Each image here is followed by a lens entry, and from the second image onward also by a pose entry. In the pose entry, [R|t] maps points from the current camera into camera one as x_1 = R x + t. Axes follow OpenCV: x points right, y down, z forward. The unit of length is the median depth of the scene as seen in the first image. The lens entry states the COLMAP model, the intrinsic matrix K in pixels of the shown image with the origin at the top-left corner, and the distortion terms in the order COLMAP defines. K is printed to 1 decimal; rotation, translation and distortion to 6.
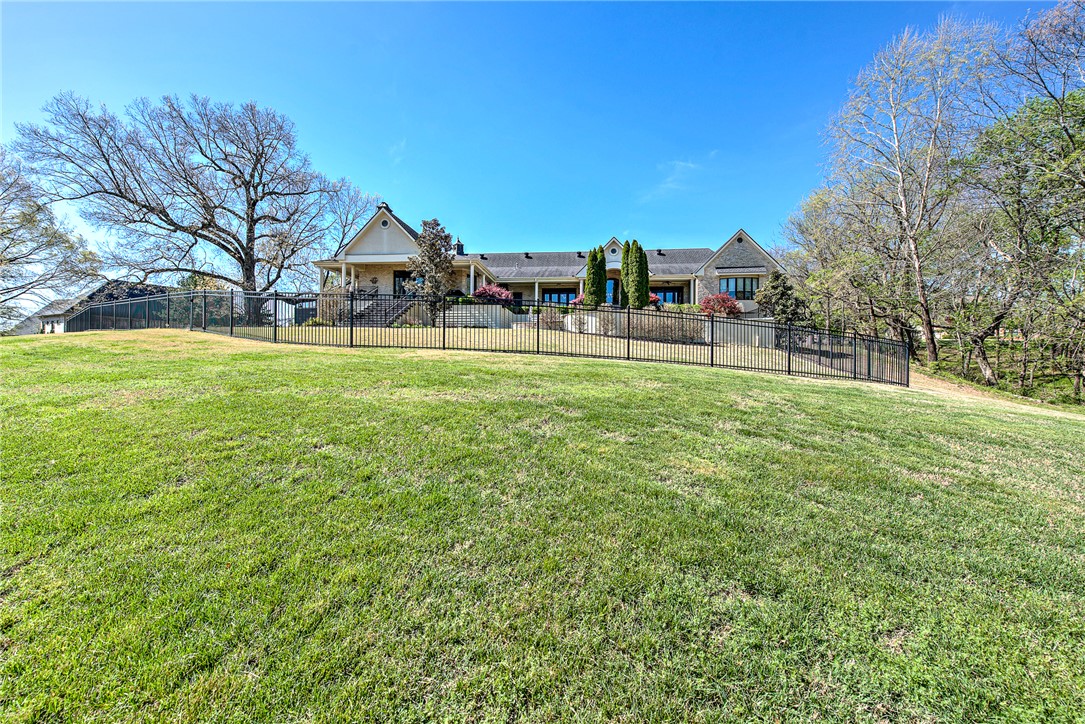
lens RADIAL K [[426.1, 0, 542.5], [0, 426.1, 361.6], [0, 0, 1]] dist [0.020492, -0.000288]
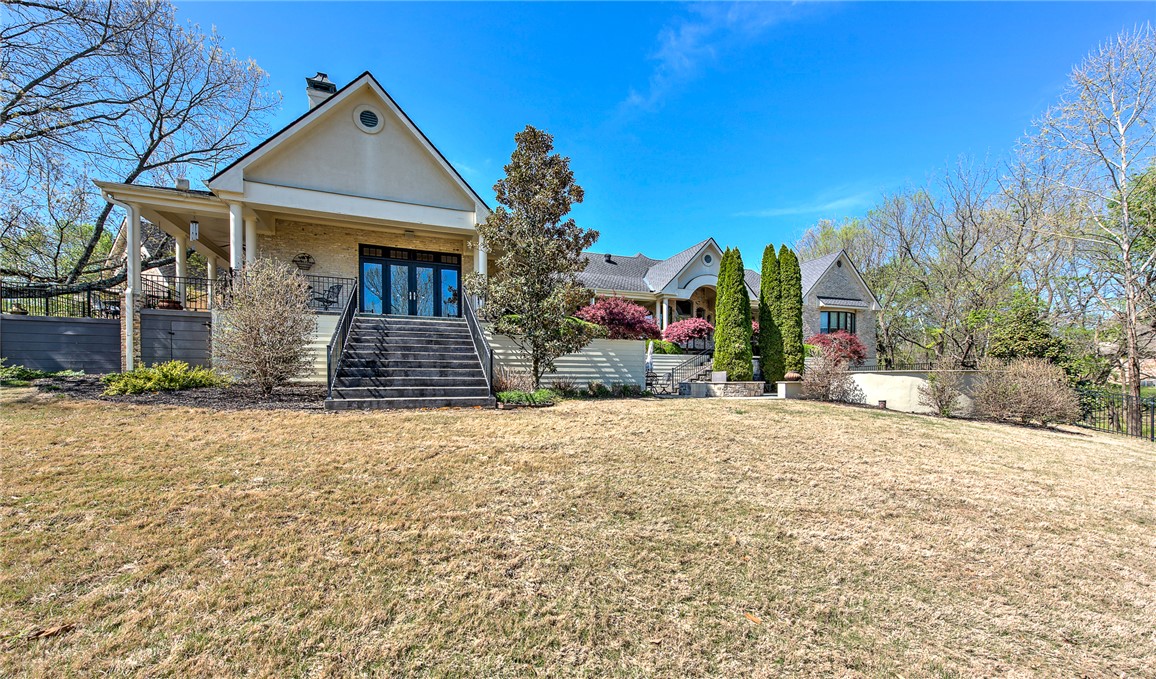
lens RADIAL K [[455.0, 0, 625.0], [0, 455.0, 386.2], [0, 0, 1]] dist [-0.000337, -0.000018]
pose [[0.869676, -0.015912, 0.493366, -0.333432], [0.010923, 0.999856, 0.012993, -0.072011], [-0.493501, -0.005910, 0.869725, 0.463094]]
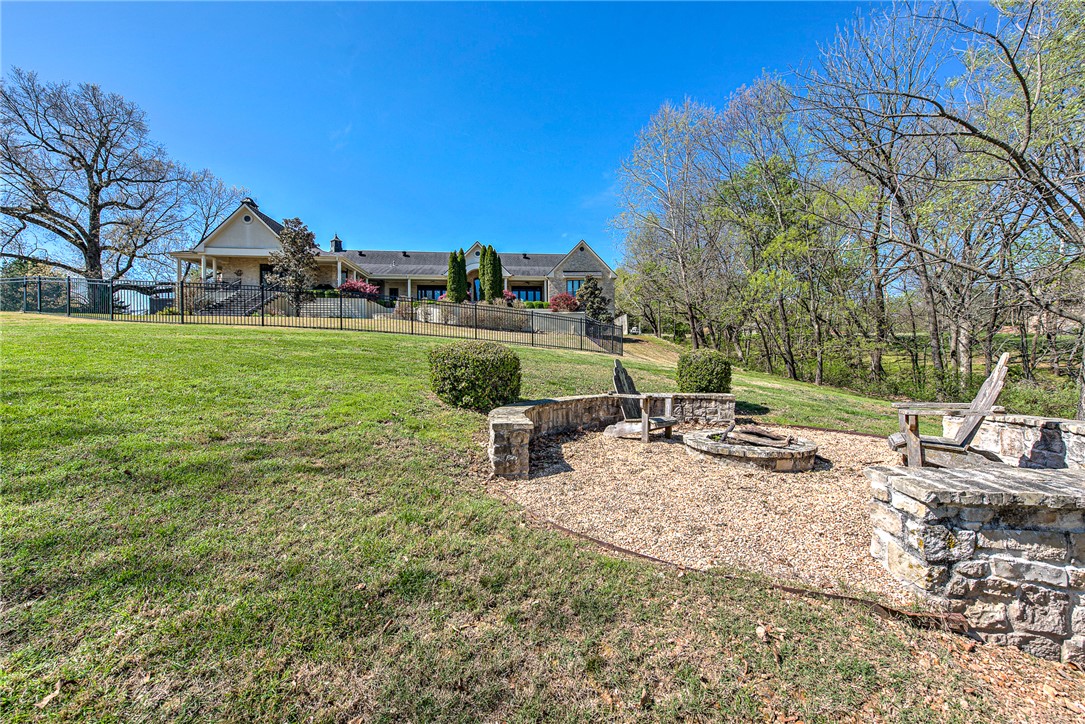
lens RADIAL K [[426.1, 0, 546.0], [0, 426.1, 362.7], [0, 0, 1]] dist [0.020492, -0.000288]
pose [[0.980082, -0.013317, 0.198146, 0.121681], [0.012341, 0.999905, 0.006160, 0.030238], [-0.198209, -0.003592, 0.980153, -0.167001]]
